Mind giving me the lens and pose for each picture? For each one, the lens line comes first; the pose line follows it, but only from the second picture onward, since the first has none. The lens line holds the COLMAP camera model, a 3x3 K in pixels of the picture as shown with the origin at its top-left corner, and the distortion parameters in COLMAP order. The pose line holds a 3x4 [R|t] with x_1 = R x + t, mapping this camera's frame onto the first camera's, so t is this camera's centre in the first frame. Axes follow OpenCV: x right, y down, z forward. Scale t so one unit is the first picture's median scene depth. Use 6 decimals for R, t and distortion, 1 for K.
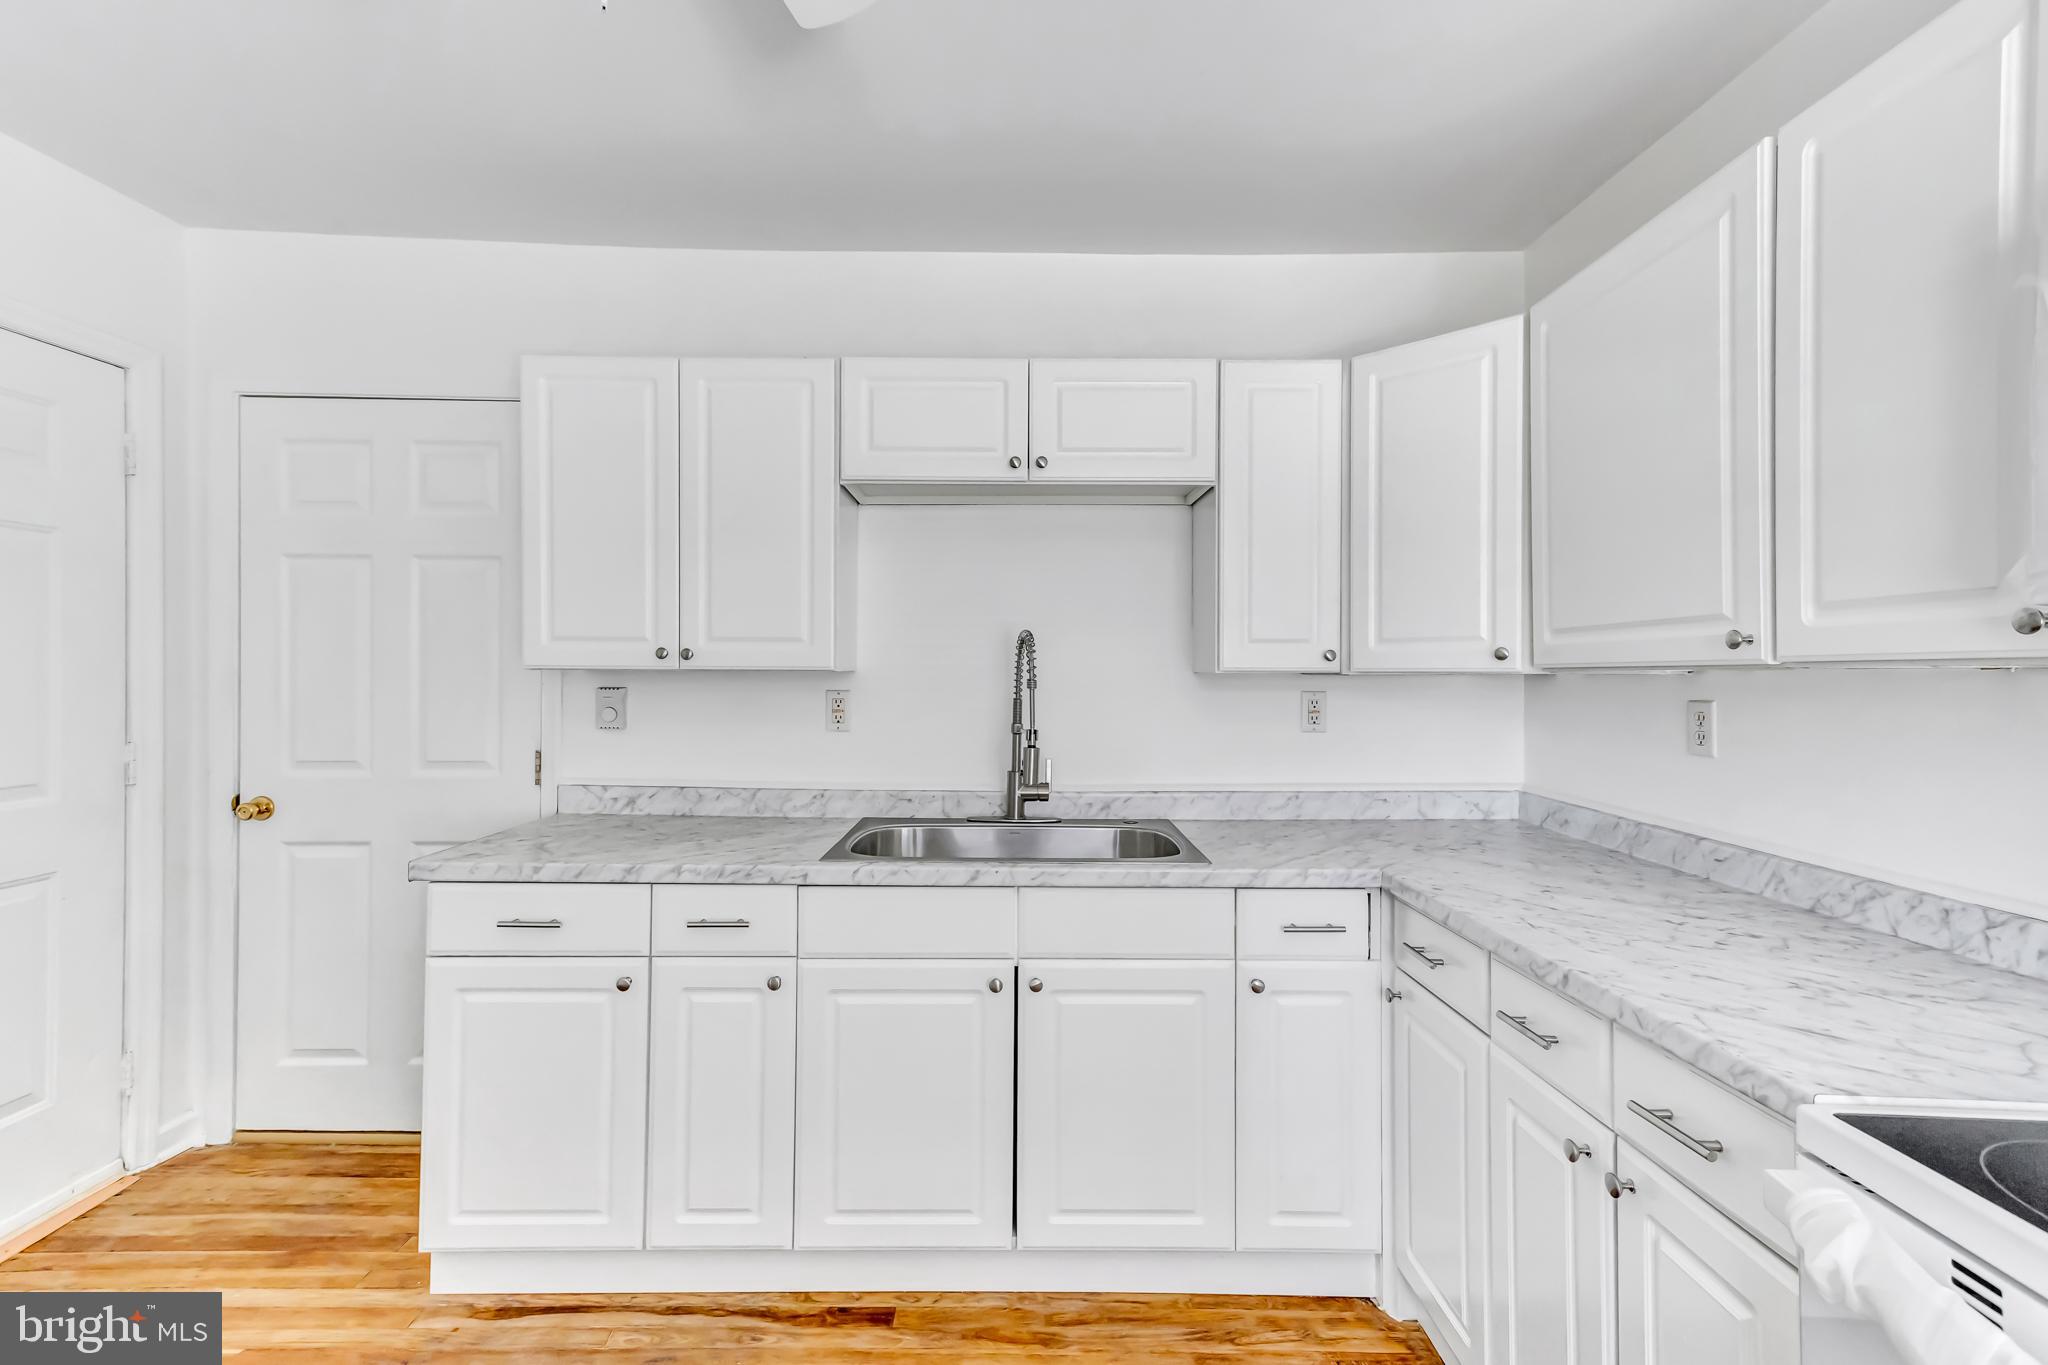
lens RADIAL K [[922.7, 0, 1015.8], [0, 922.7, 669.3], [0, 0, 1]] dist [0.021055, 0.001645]
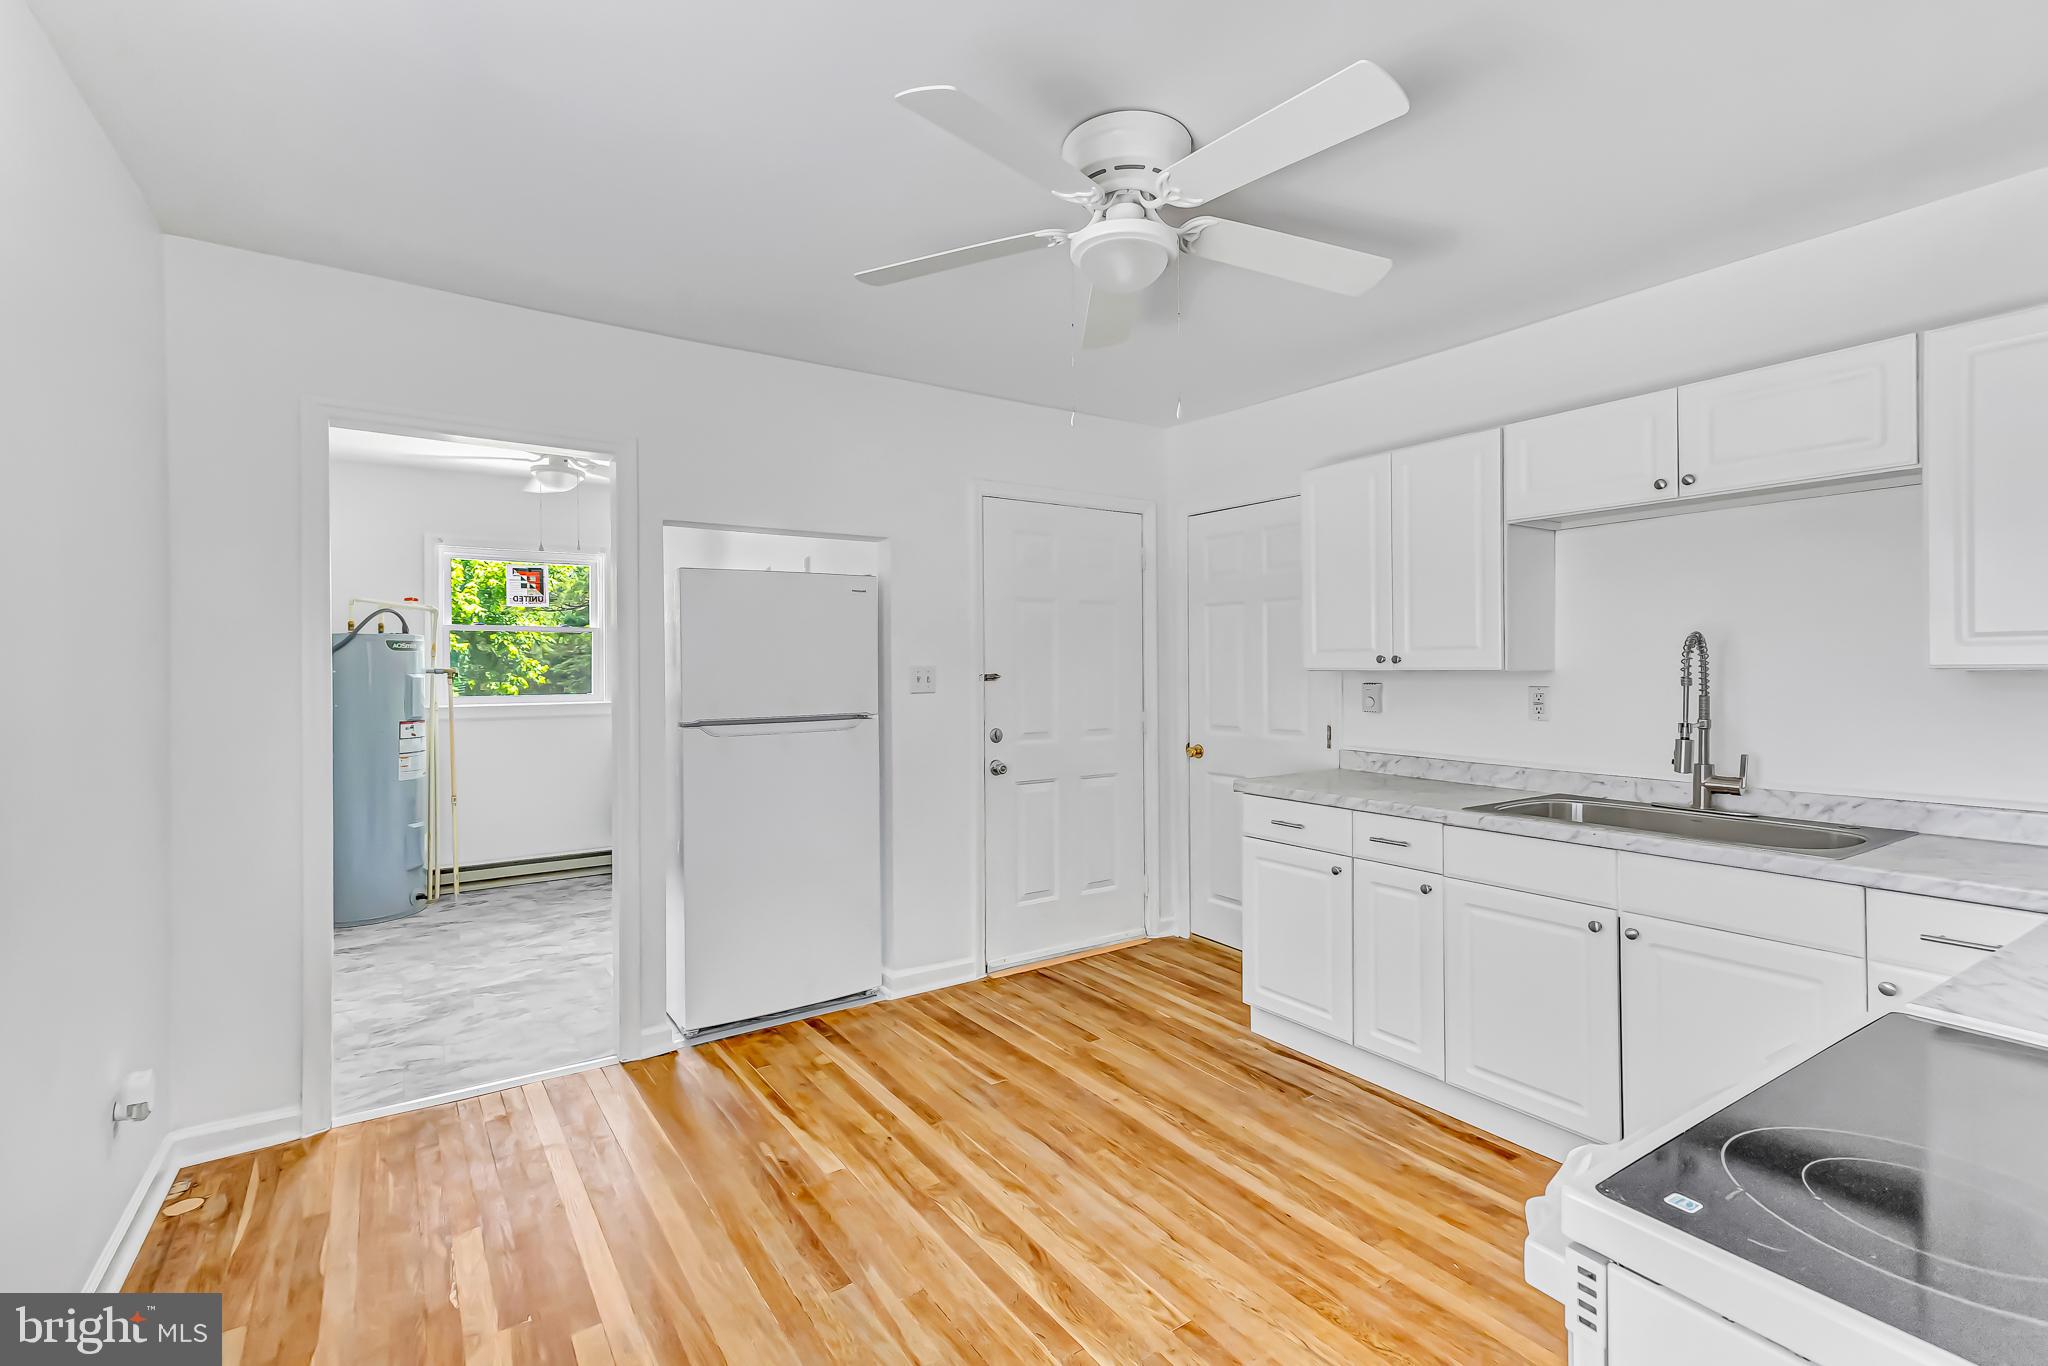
lens RADIAL K [[922.7, 0, 1019.8], [0, 922.7, 669.8], [0, 0, 1]] dist [0.021055, 0.001645]
pose [[0.565284, -0.006528, -0.824870, 0.561642], [0.007278, 0.999969, -0.002927, -0.000941], [0.824864, -0.004349, 0.565314, -0.322444]]
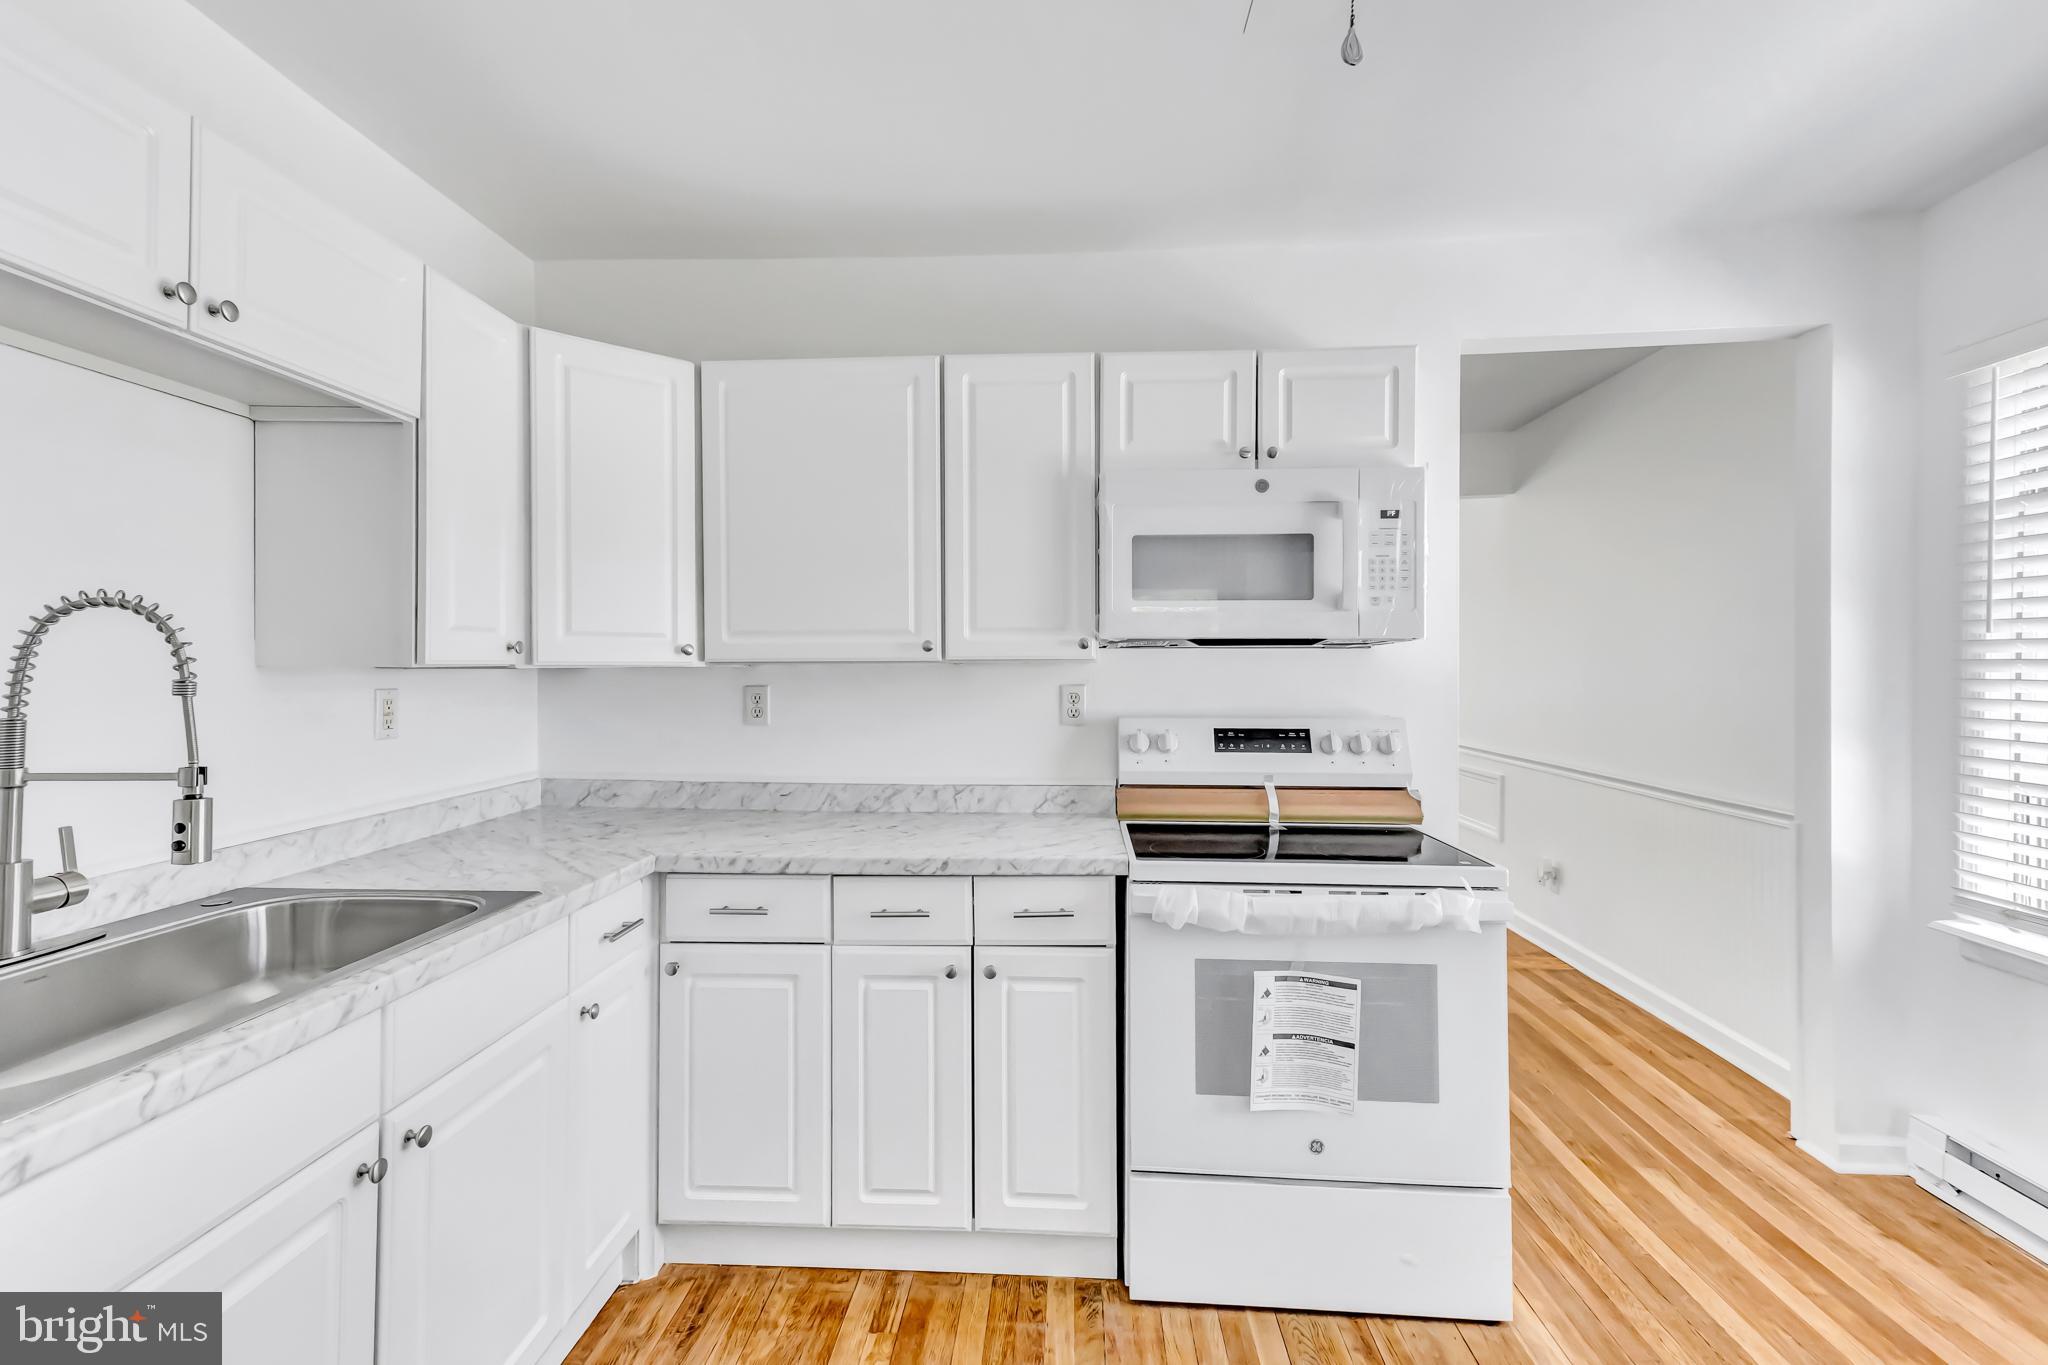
lens RADIAL K [[922.7, 0, 1012.3], [0, 922.7, 668.9], [0, 0, 1]] dist [0.021055, 0.001645]
pose [[0.062834, -0.005672, 0.998008, -0.614563], [-0.002185, 0.999981, 0.005820, -0.000571], [-0.998022, -0.002547, 0.062821, 0.525461]]
